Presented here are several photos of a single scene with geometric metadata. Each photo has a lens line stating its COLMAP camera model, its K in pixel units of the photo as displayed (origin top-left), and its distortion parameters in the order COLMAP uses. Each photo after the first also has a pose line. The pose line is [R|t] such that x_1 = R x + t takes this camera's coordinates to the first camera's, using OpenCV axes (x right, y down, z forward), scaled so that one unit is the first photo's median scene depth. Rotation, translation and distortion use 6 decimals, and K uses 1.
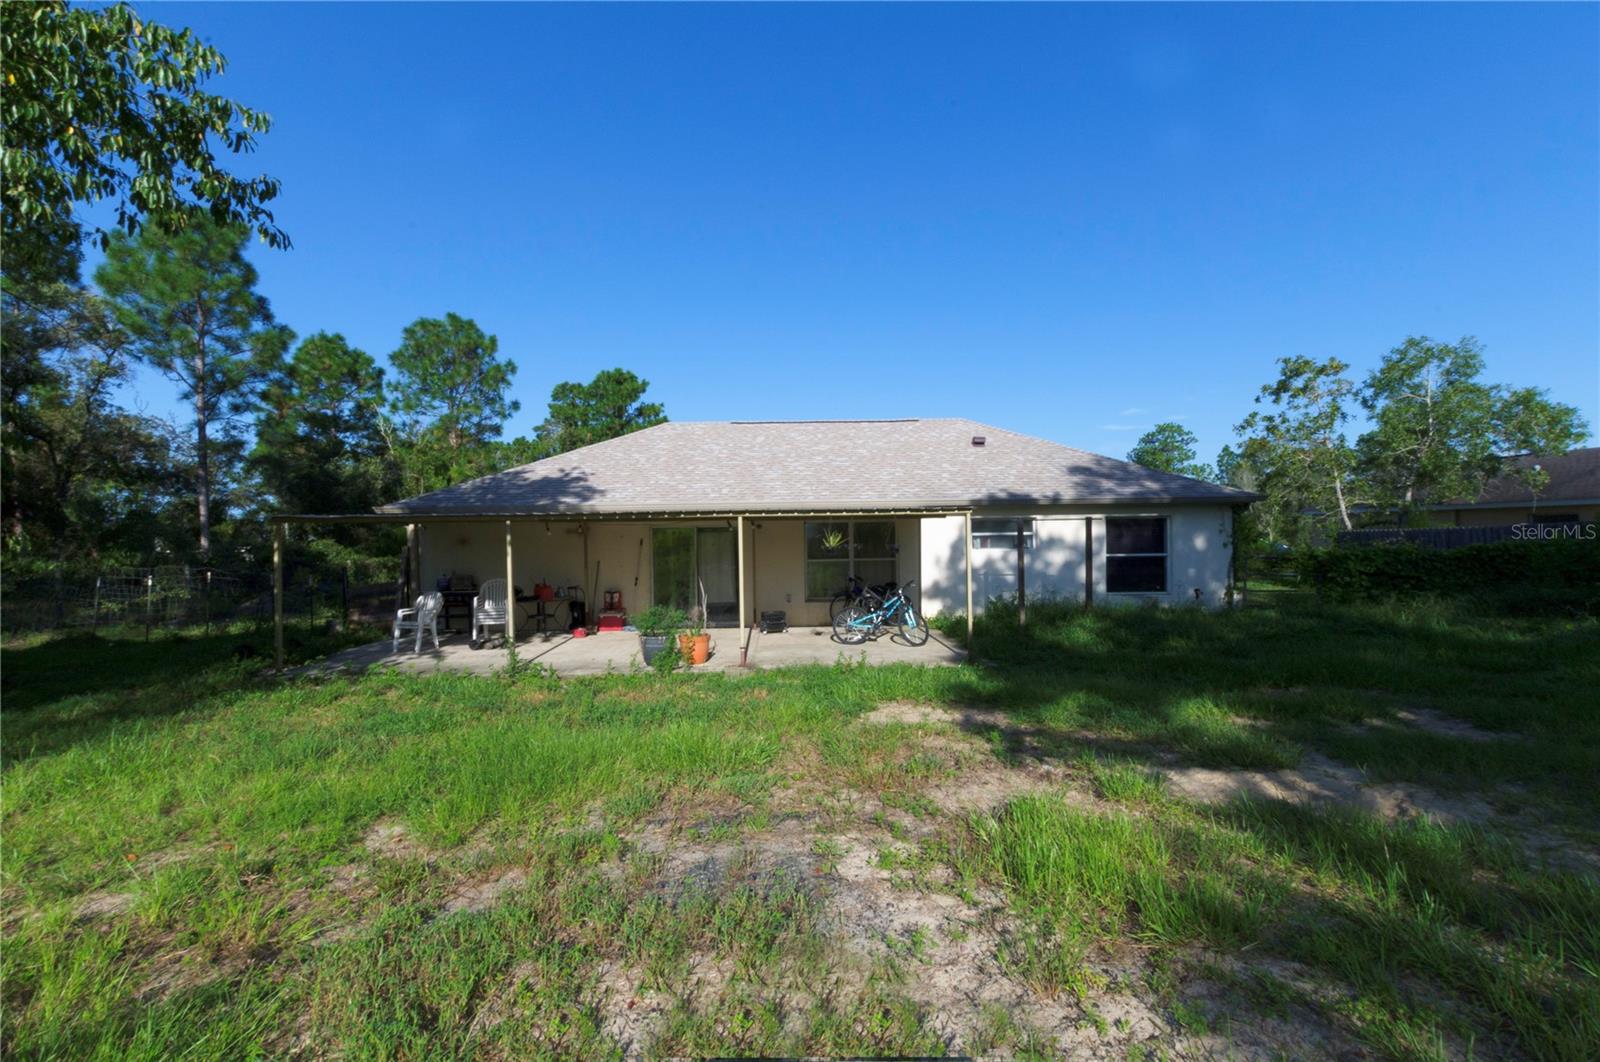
lens RADIAL K [[699.3, 0, 811.8], [0, 699.3, 541.9], [0, 0, 1]] dist [0.001974, -0.000297]
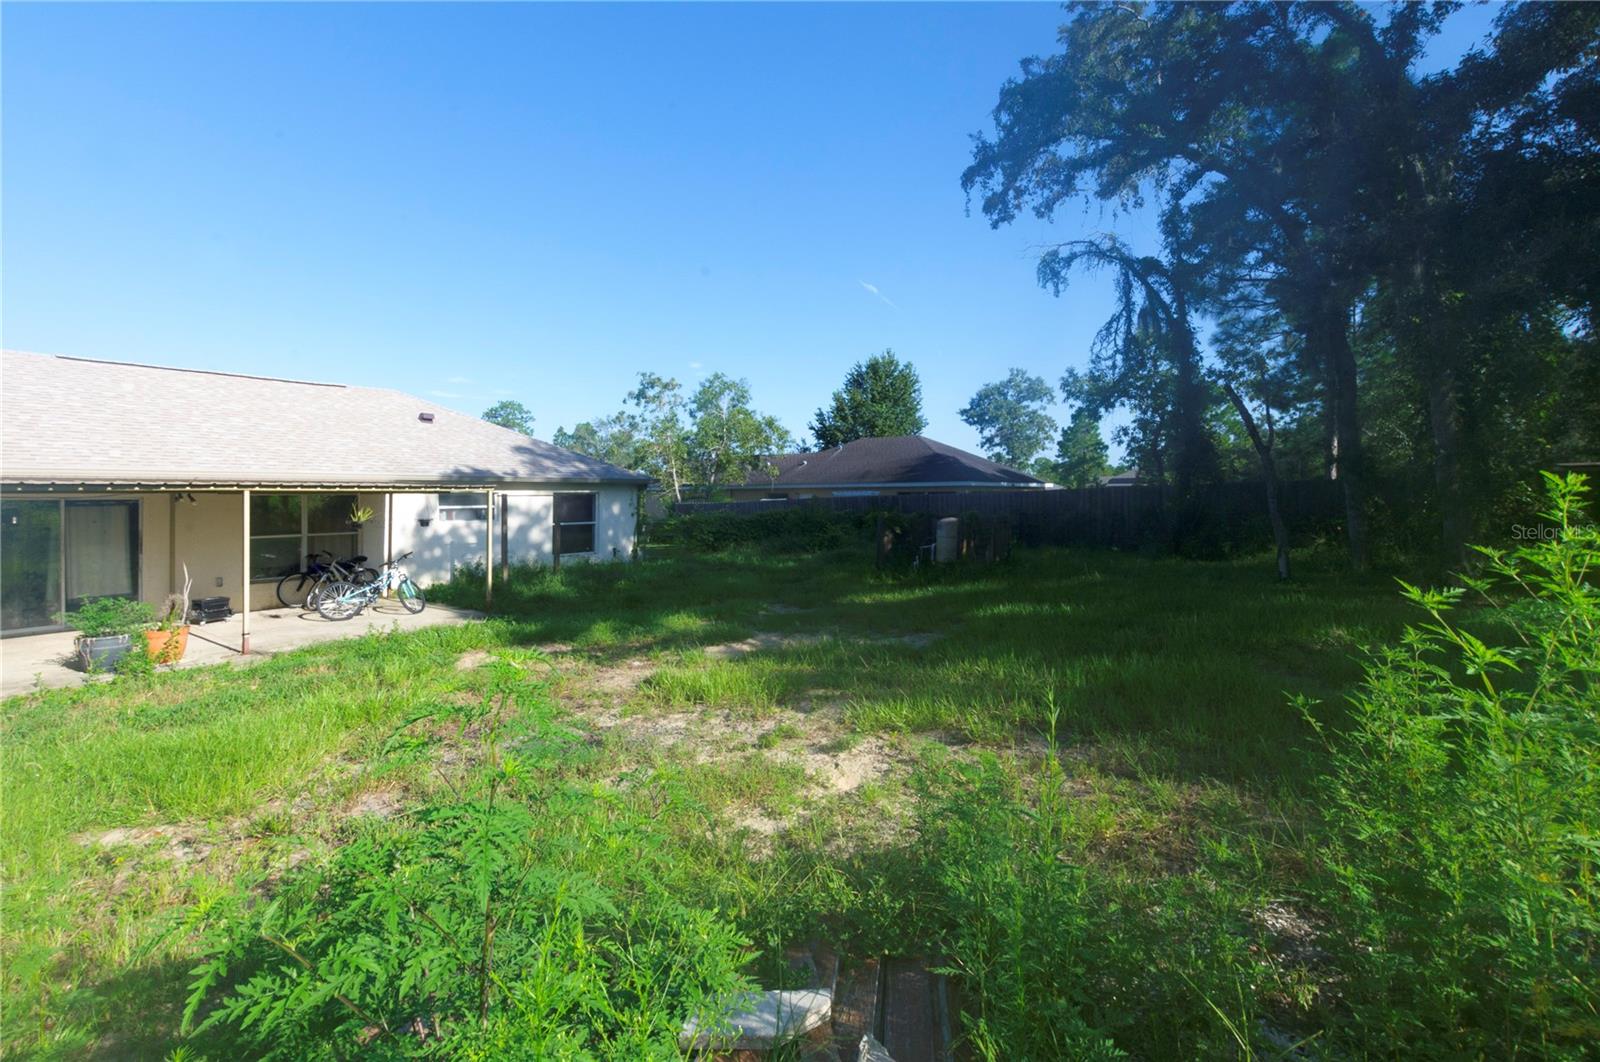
lens RADIAL K [[690.3, 0, 802.7], [0, 690.3, 521.8], [0, 0, 1]] dist [-0.000033, -0.001793]
pose [[0.628594, -0.020314, 0.777469, -0.227267], [0.009184, 0.999783, 0.018697, -0.003386], [-0.777680, -0.004613, 0.628644, -0.084147]]
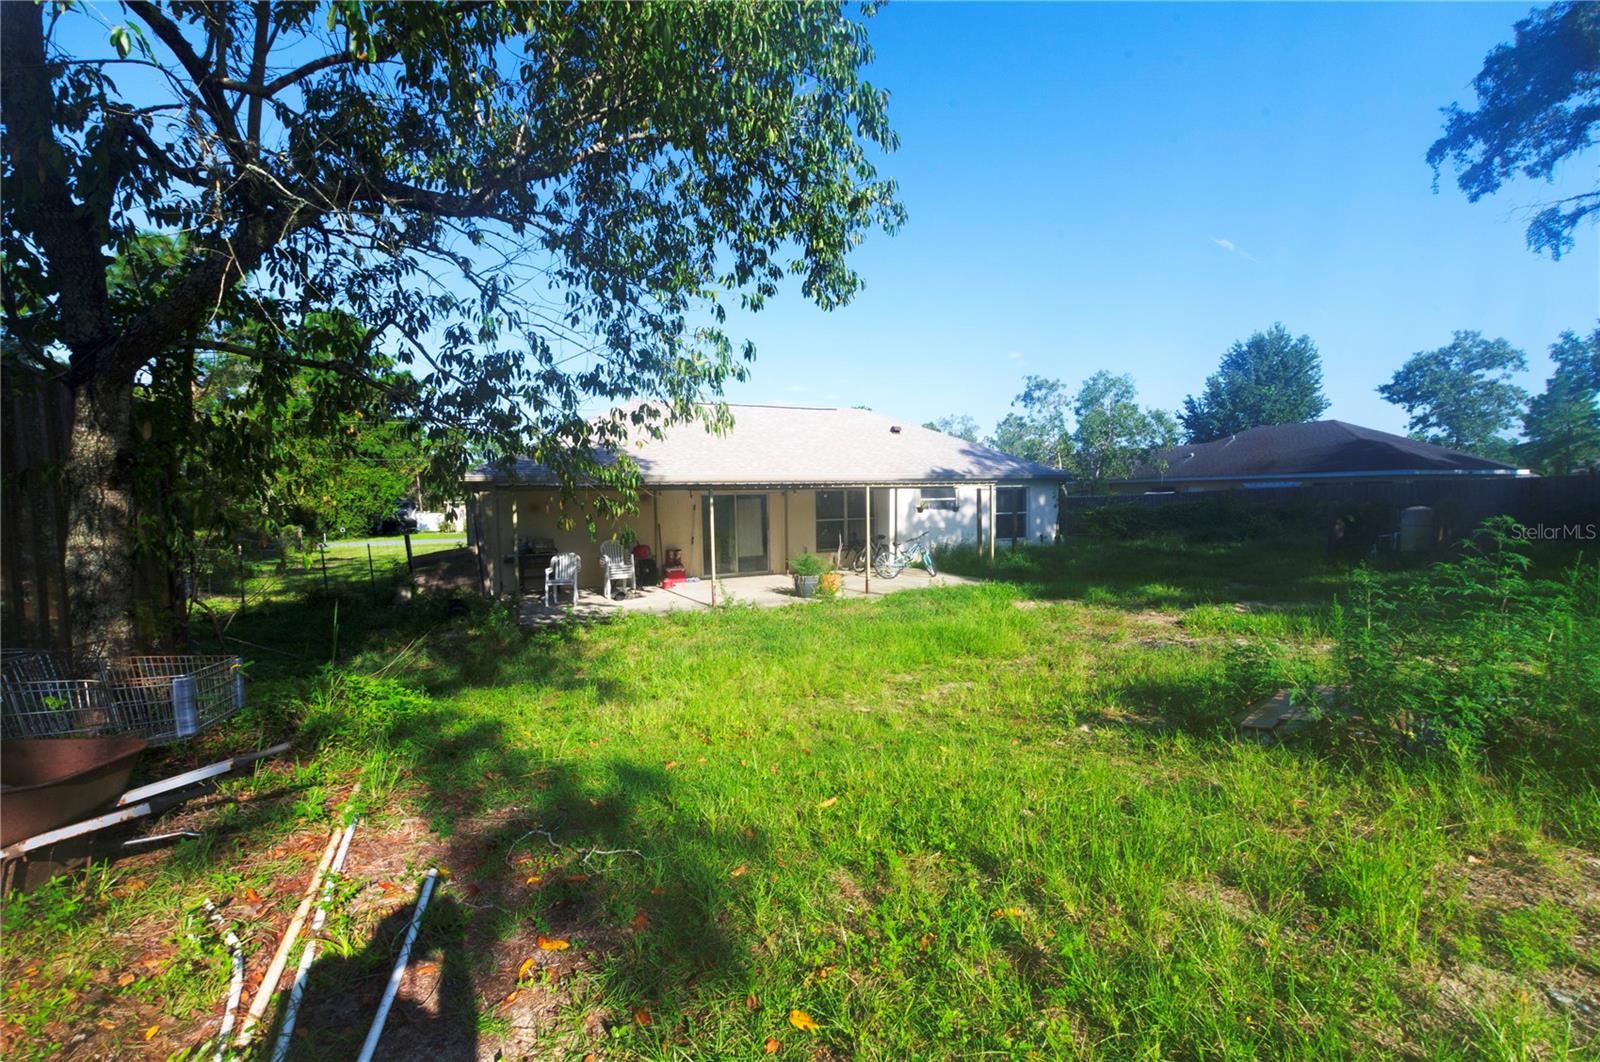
lens RADIAL K [[716.8, 0, 799.5], [0, 716.8, 526.8], [0, 0, 1]] dist [-0.001780, -0.001368]
pose [[0.894340, -0.020962, 0.446896, -0.589430], [0.012072, 0.999669, 0.022731, 0.007571], [-0.447225, -0.014934, 0.894297, -0.148387]]
